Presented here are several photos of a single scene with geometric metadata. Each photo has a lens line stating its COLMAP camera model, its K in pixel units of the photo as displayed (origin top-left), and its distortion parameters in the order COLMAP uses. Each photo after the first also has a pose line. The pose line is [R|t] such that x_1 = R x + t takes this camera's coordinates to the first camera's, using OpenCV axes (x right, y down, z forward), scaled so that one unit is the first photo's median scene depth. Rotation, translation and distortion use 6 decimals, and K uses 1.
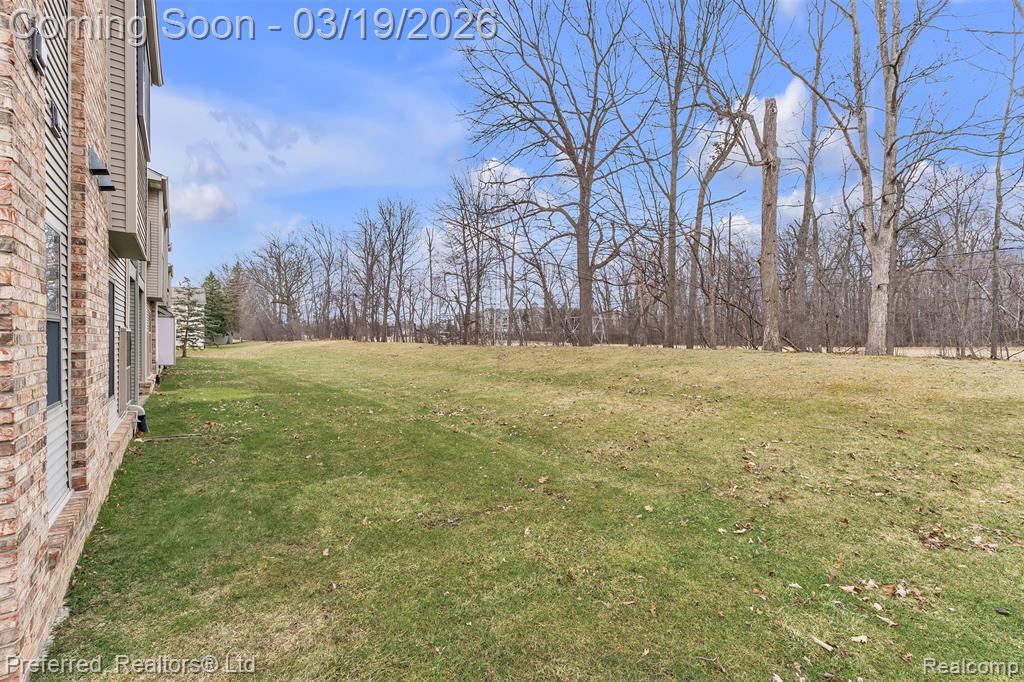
lens RADIAL K [[435.2, 0, 512.0], [0, 435.2, 341.0], [0, 0, 1]] dist [-0.001313, 0.000431]
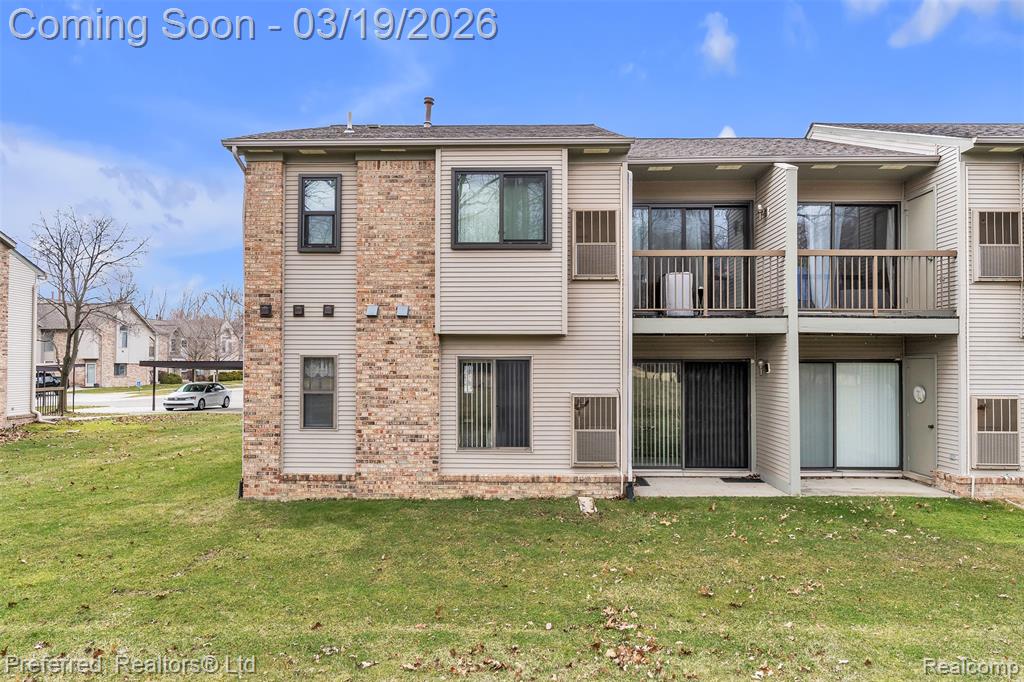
lens RADIAL K [[634.9, 0, 514.6], [0, 634.9, 354.8], [0, 0, 1]] dist [-0.005120, -0.000435]
pose [[-0.624735, -0.013640, -0.780718, 0.094644], [-0.011564, 0.999899, -0.008216, -0.021865], [0.780752, 0.003895, -0.624829, 0.362327]]
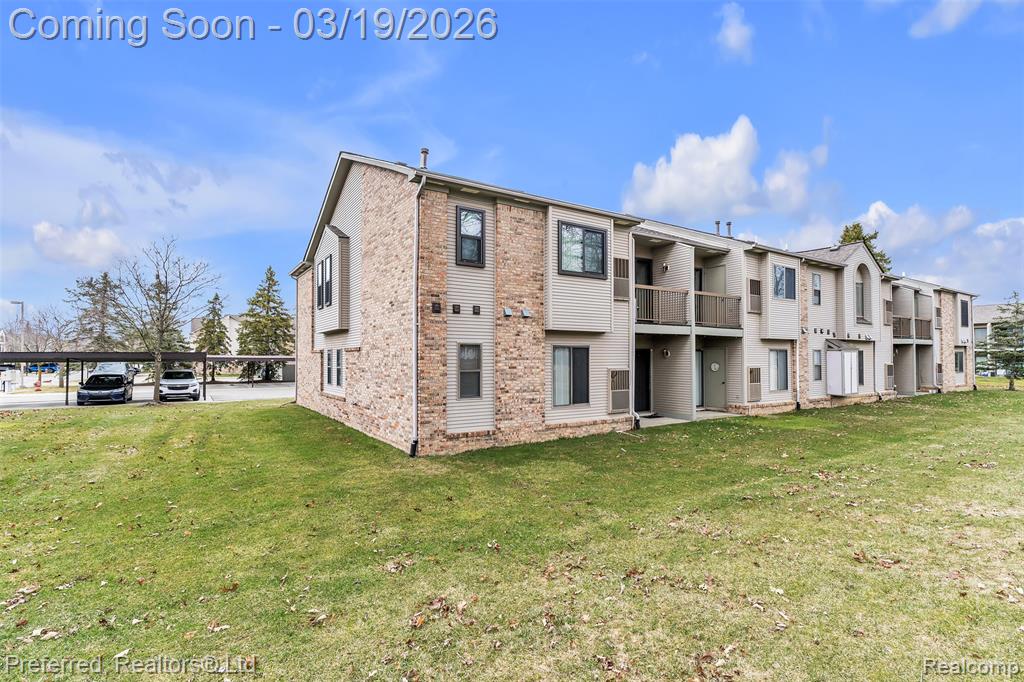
lens RADIAL K [[494.7, 0, 514.8], [0, 494.7, 347.5], [0, 0, 1]] dist [-0.003694, -0.000163]
pose [[-0.071014, -0.021724, -0.997239, 0.236037], [-0.009898, 0.999729, -0.021073, -0.013421], [0.997426, 0.008374, -0.071210, 0.140880]]
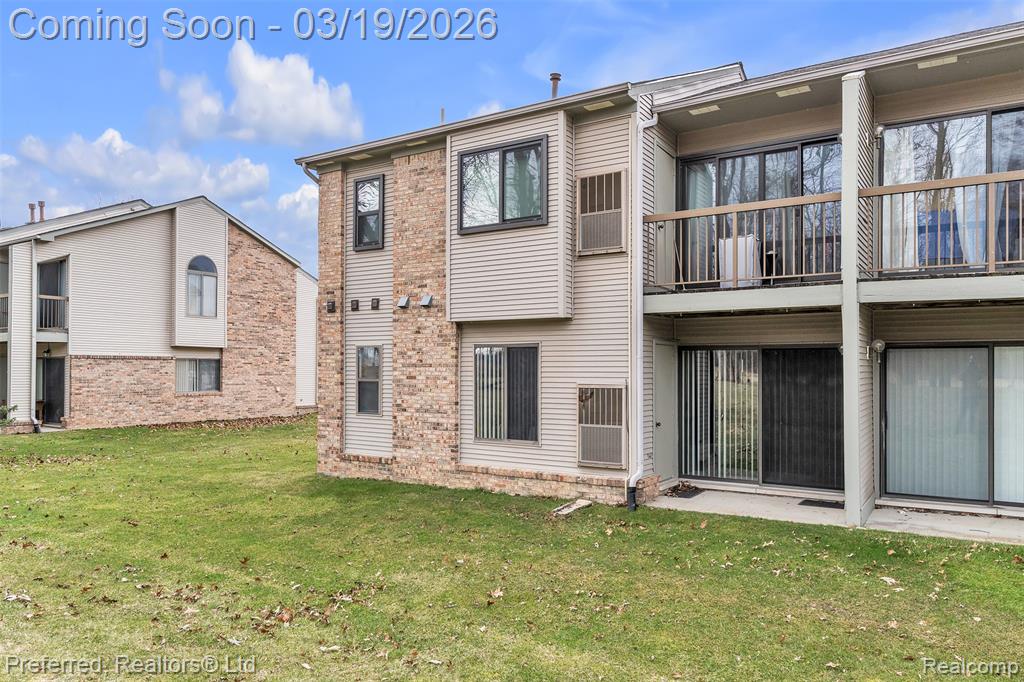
lens RADIAL K [[712.5, 0, 508.8], [0, 712.5, 368.4], [0, 0, 1]] dist [-0.000104, -0.000537]
pose [[-0.940694, -0.005268, -0.339215, -0.033004], [-0.008632, 0.999927, 0.008409, -0.014806], [0.339147, 0.010838, -0.940671, 0.474011]]
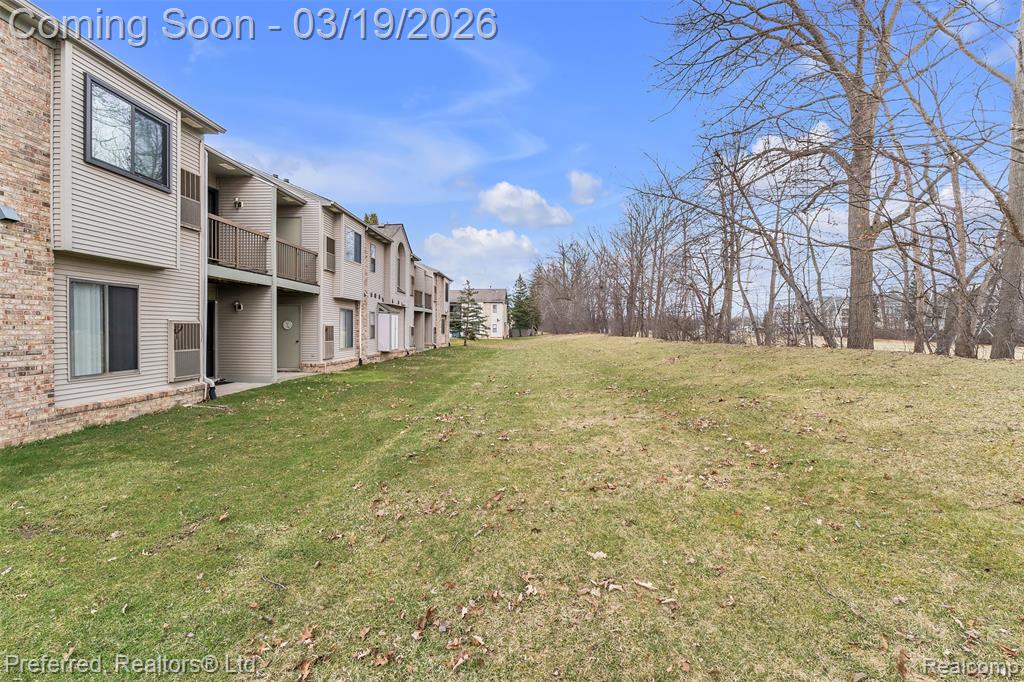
lens RADIAL K [[444.6, 0, 514.8], [0, 444.6, 338.1], [0, 0, 1]] dist [-0.010283, -0.000157]
pose [[0.775970, 0.020423, -0.630439, 0.149433], [-0.016269, 0.999791, 0.012364, -0.001708], [0.630559, 0.000663, 0.776141, 0.115312]]
